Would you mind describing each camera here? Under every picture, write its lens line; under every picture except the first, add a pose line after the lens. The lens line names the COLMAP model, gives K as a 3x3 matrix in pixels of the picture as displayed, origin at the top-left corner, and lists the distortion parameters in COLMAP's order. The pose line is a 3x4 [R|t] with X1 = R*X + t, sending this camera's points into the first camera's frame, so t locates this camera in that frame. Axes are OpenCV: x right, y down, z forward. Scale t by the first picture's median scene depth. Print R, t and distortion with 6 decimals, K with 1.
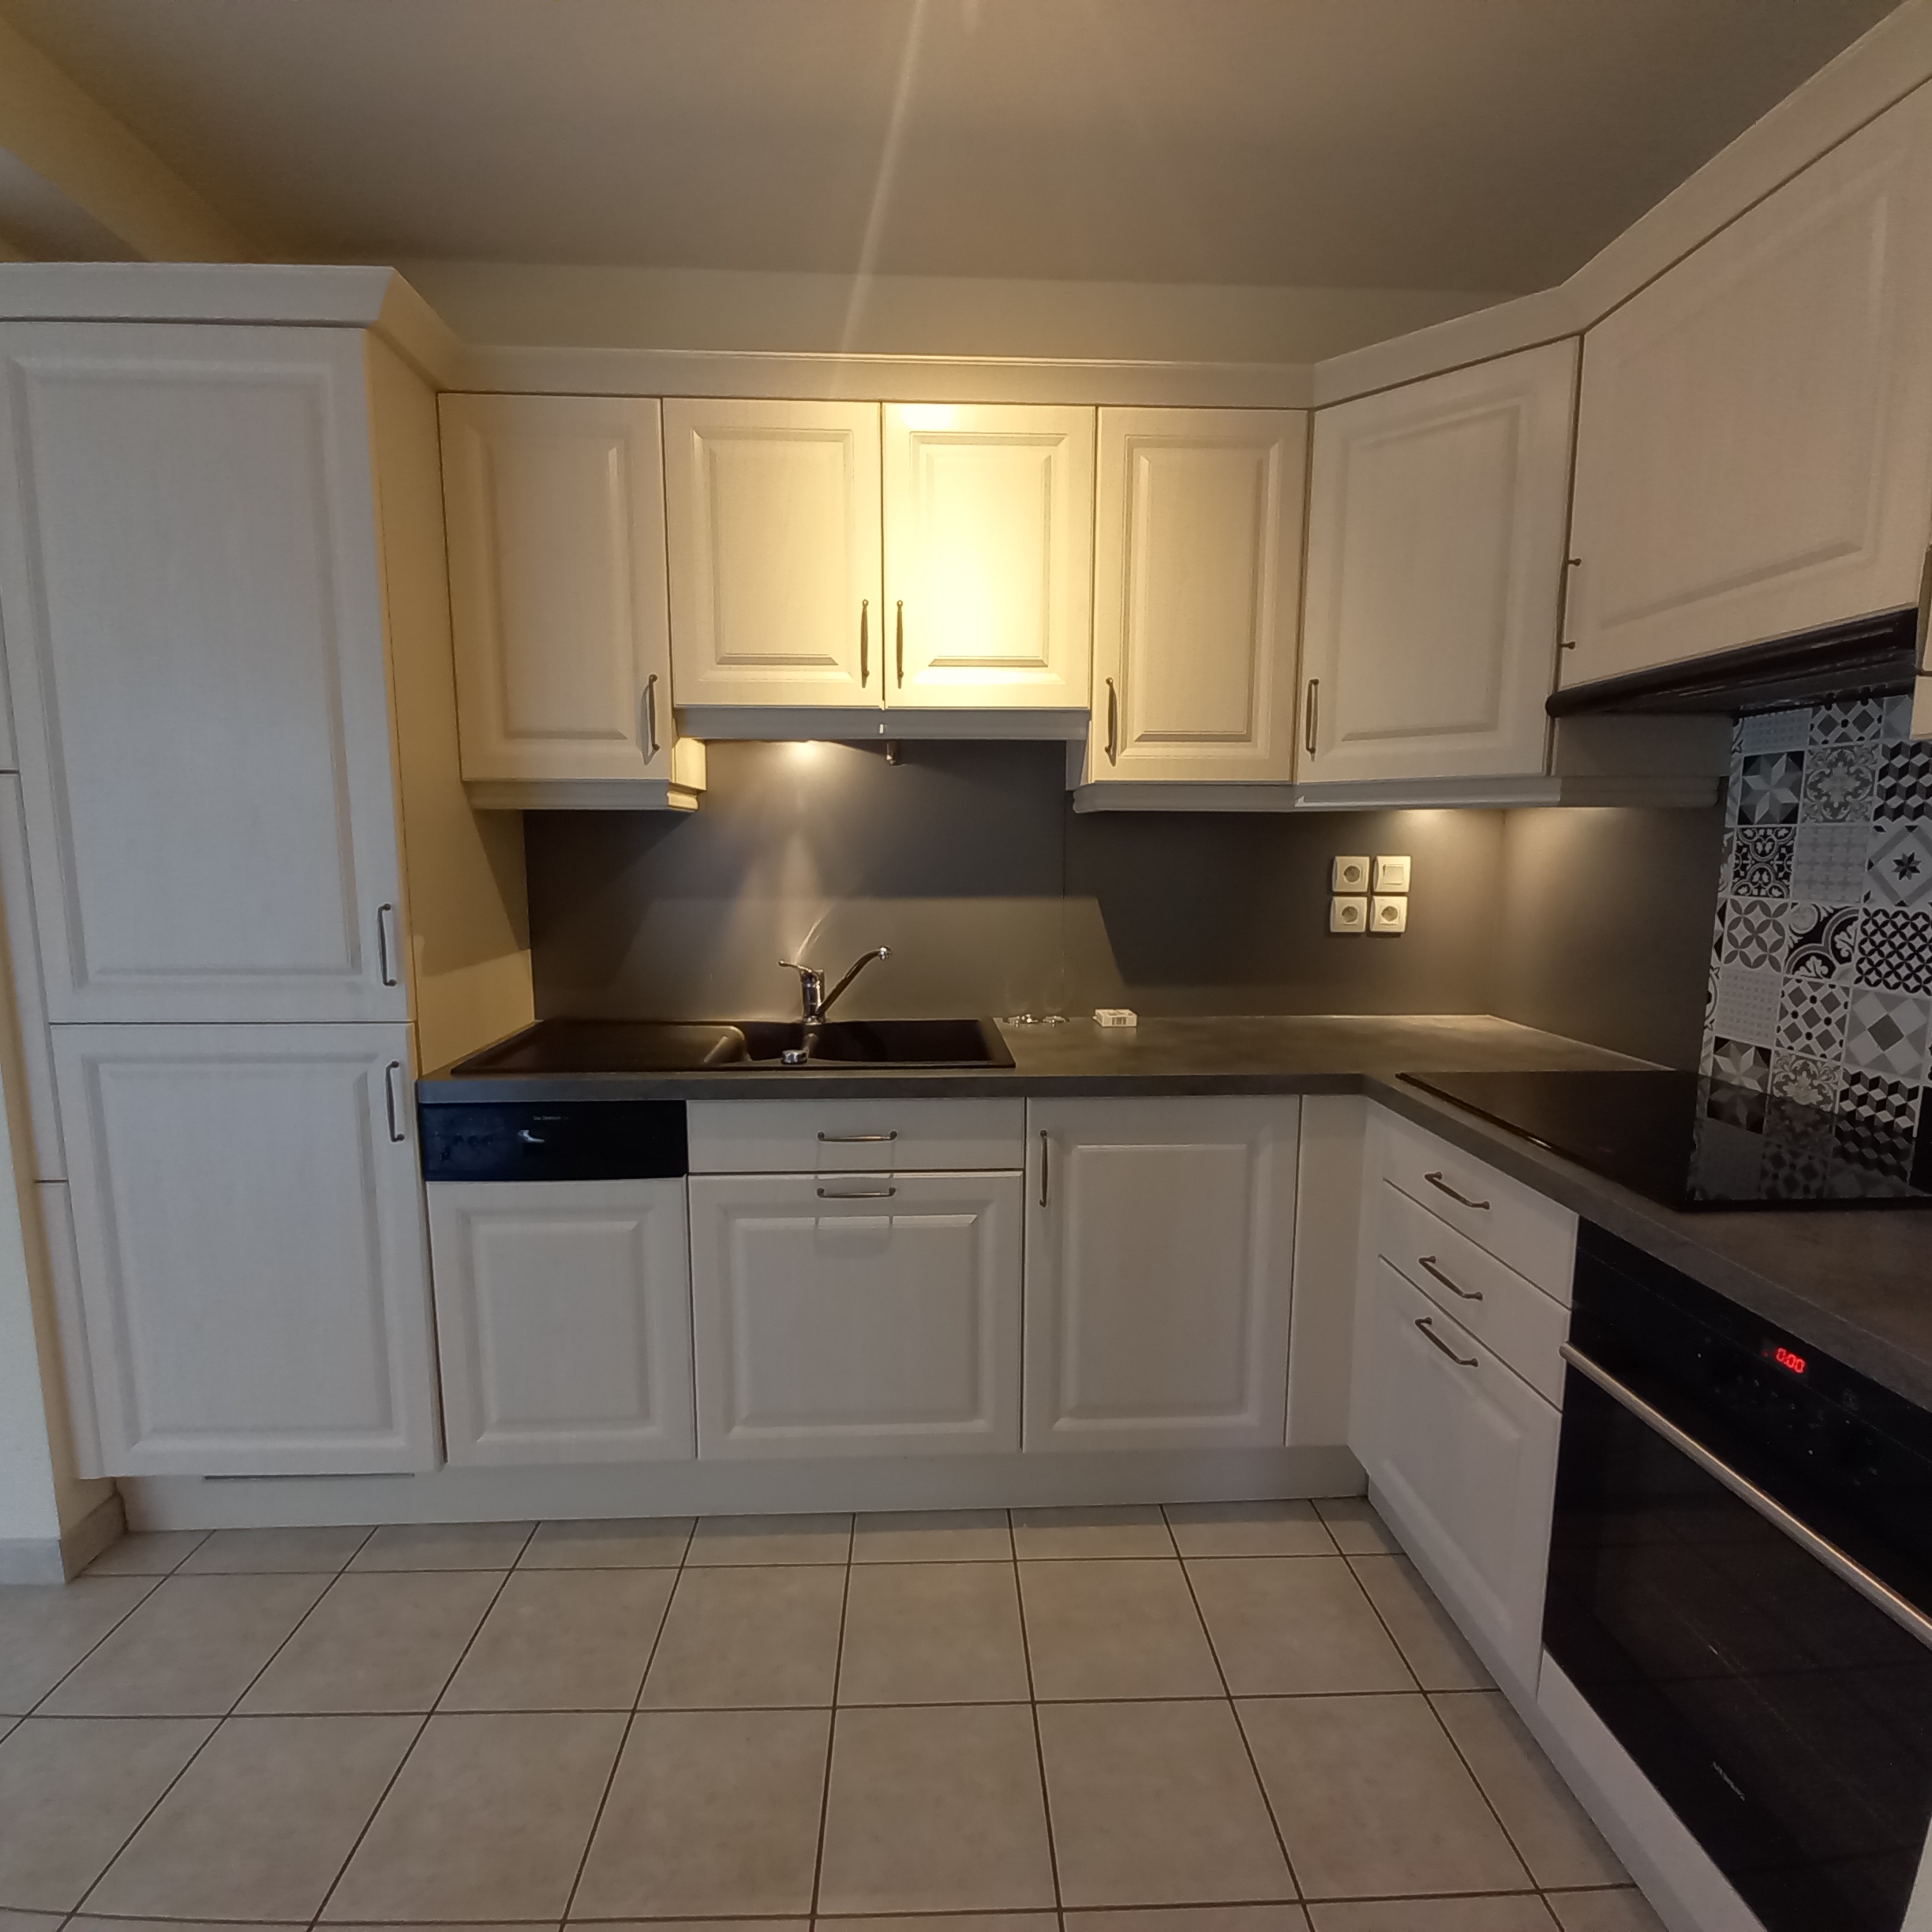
lens RADIAL K [[1011.8, 0, 951.0], [0, 1011.8, 971.8], [0, 0, 1]] dist [-0.000097, -0.000354]
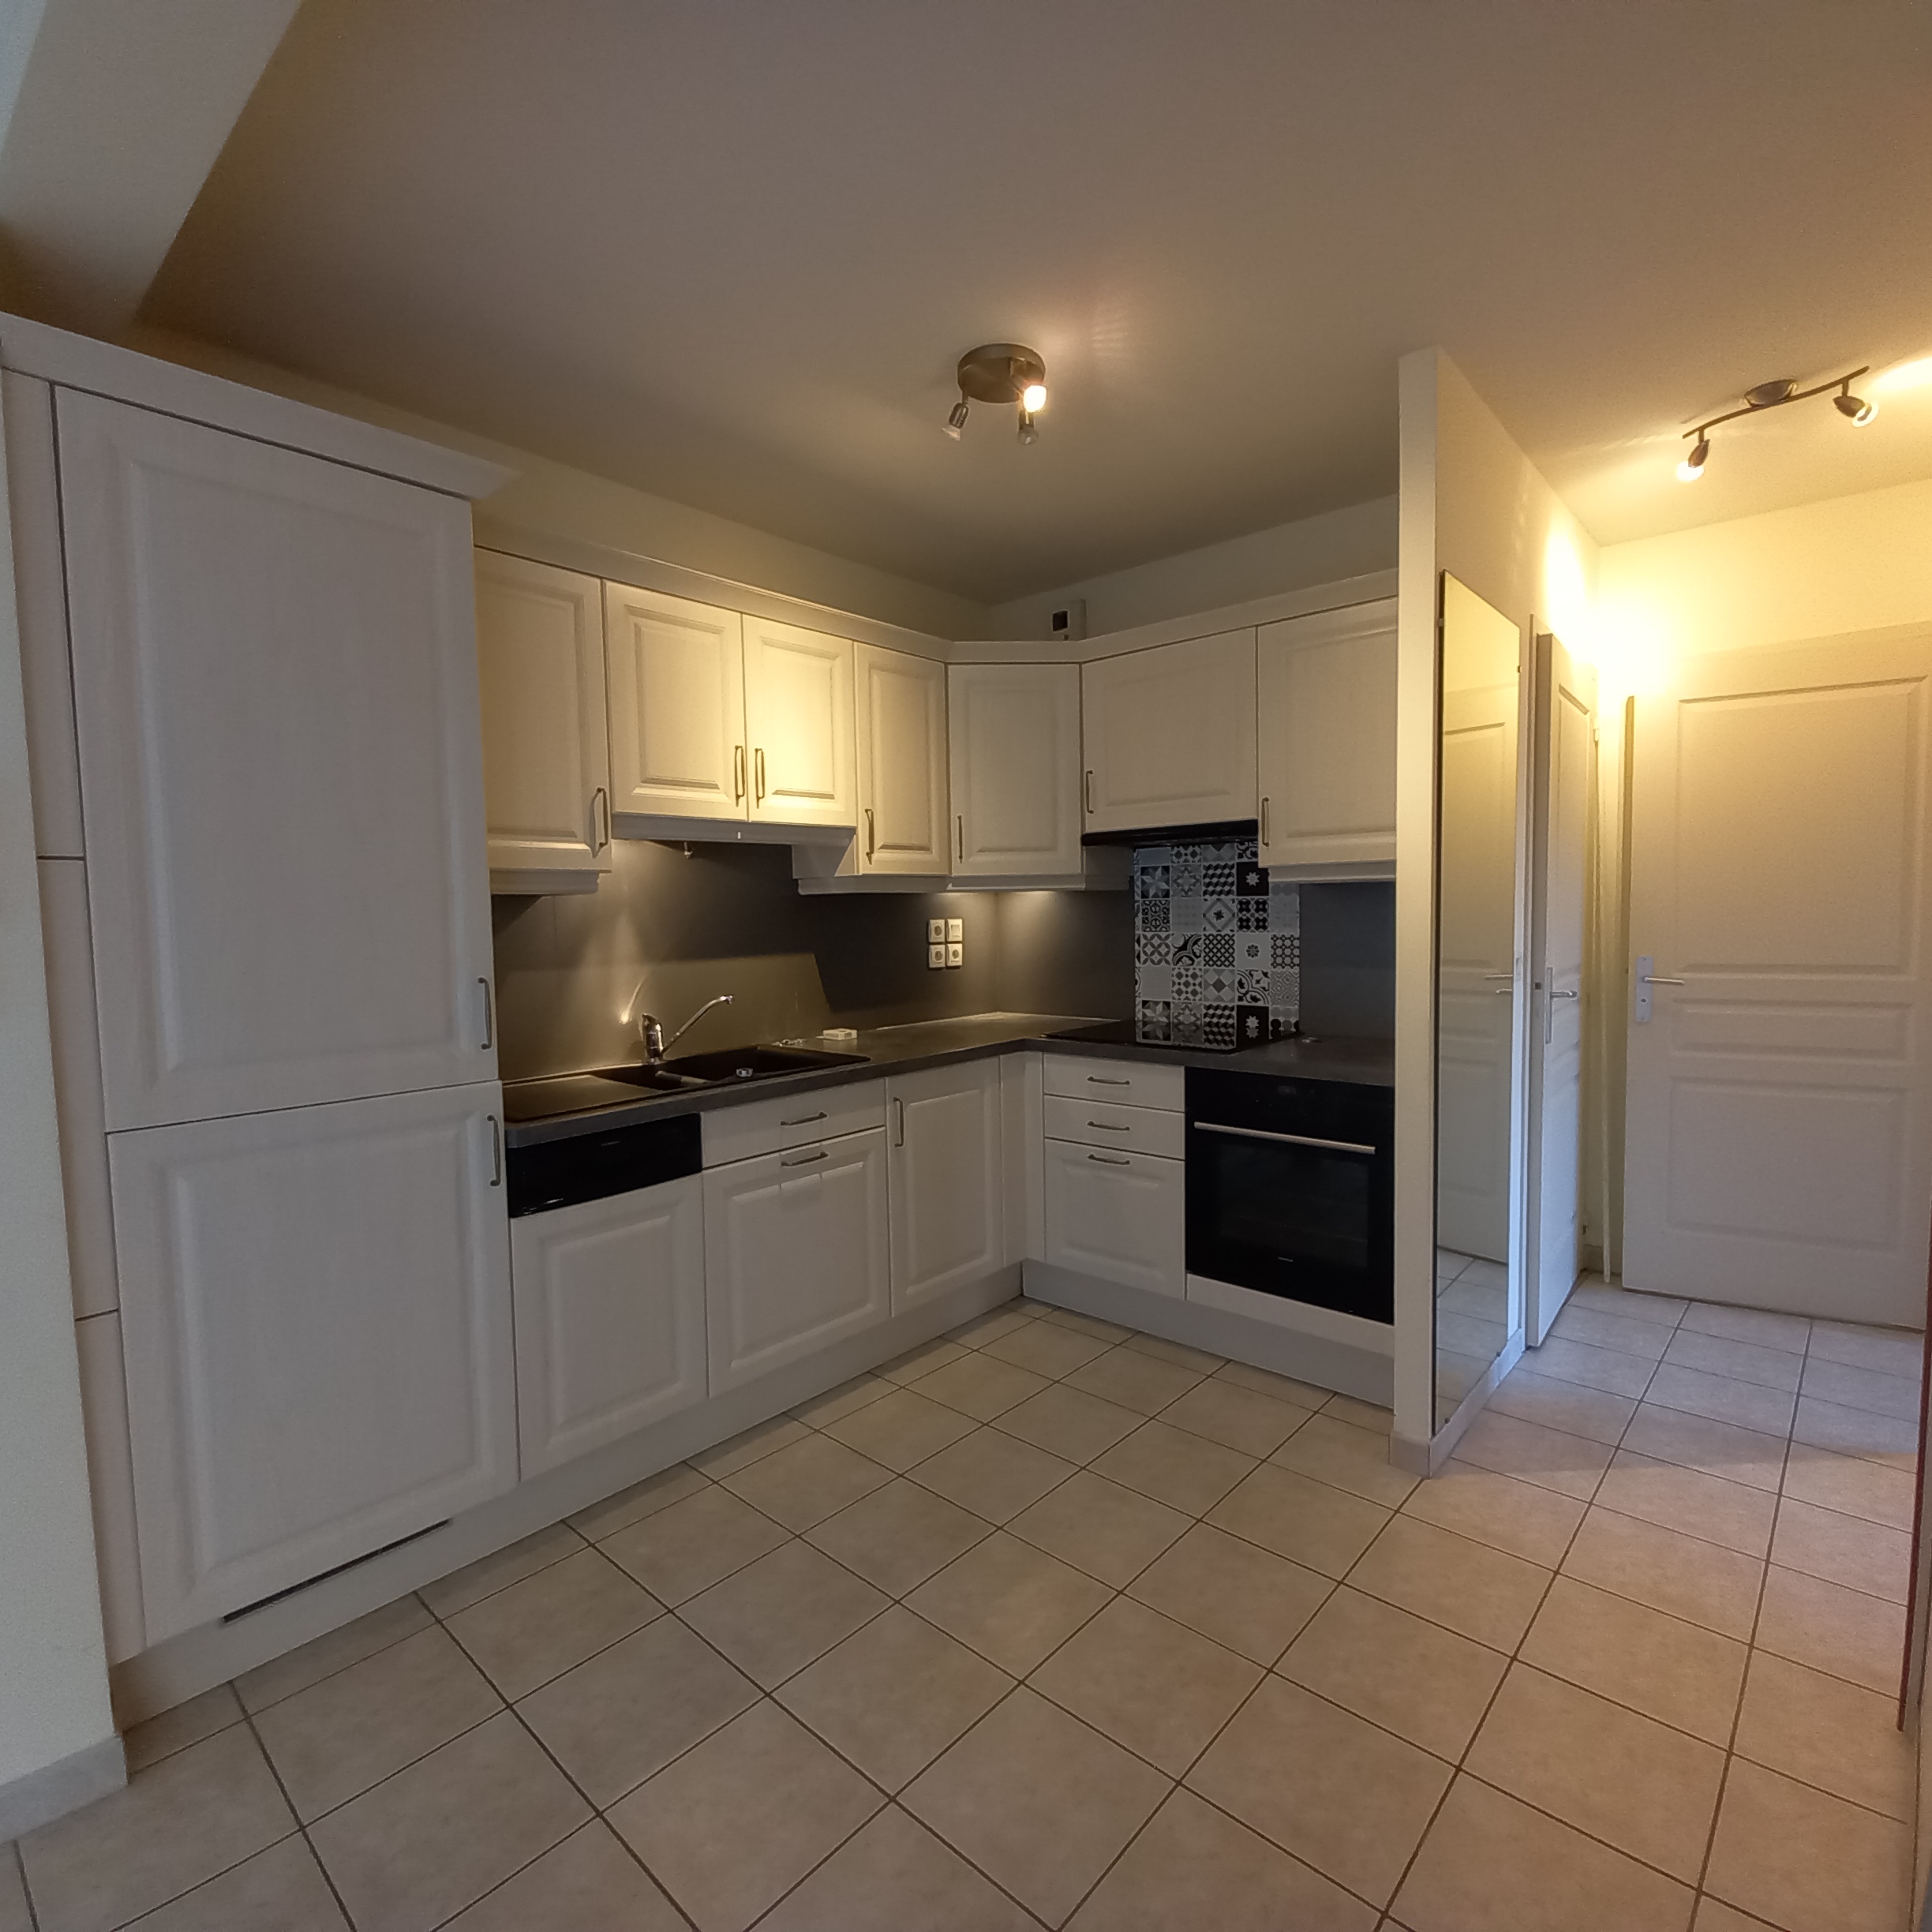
lens RADIAL K [[1011.8, 0, 951.0], [0, 1011.8, 971.8], [0, 0, 1]] dist [-0.000097, -0.000354]
pose [[0.698708, -0.060514, 0.712843, -0.983099], [0.113007, 0.993242, -0.026448, 0.016675], [-0.706425, 0.099035, 0.700825, -0.179391]]
